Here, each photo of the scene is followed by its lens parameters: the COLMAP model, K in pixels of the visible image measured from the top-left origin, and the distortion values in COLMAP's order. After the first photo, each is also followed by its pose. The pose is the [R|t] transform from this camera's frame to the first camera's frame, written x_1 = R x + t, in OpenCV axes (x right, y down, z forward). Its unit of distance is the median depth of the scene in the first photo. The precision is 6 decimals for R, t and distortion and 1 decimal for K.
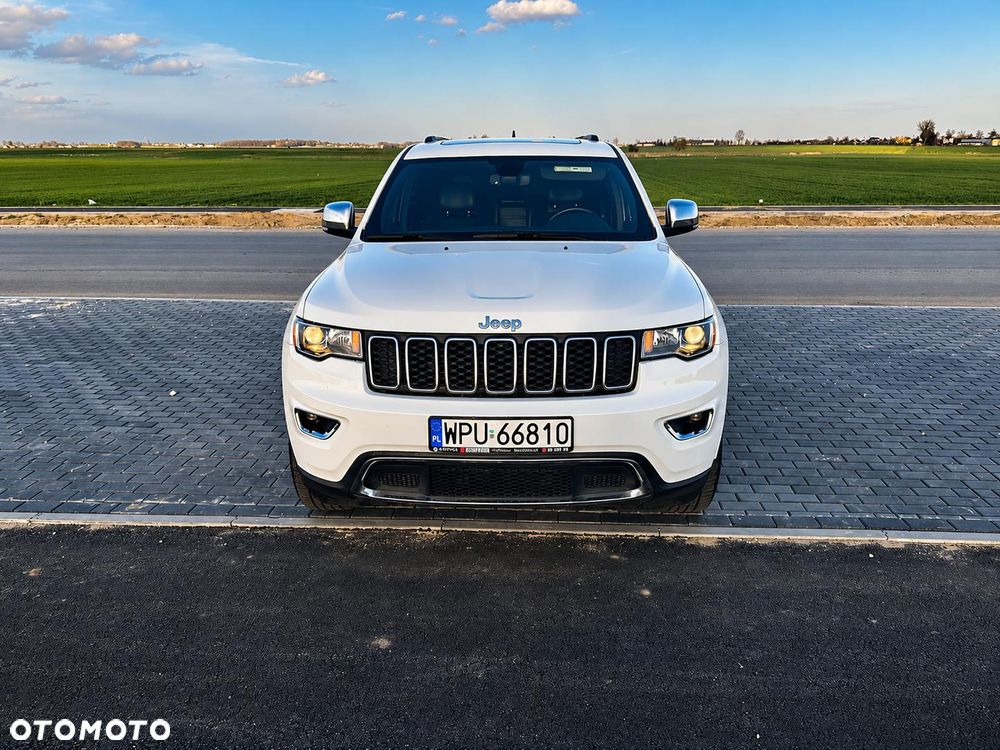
lens RADIAL K [[801.0, 0, 498.9], [0, 801.0, 434.9], [0, 0, 1]] dist [0.026388, -0.001734]
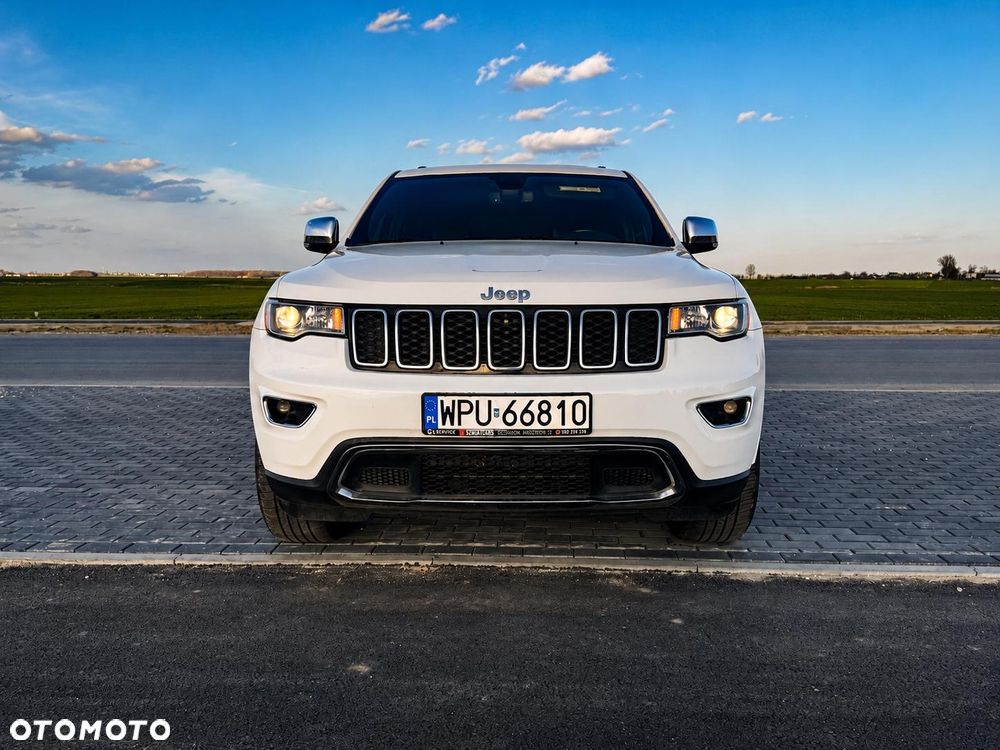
lens RADIAL K [[924.2, 0, 526.0], [0, 924.2, 374.0], [0, 0, 1]] dist [0.002677, -0.001037]
pose [[0.999311, -0.001896, 0.037063, -0.013474], [0.010126, 0.974727, -0.223169, 0.172046], [-0.035703, 0.223390, 0.974075, 0.035771]]
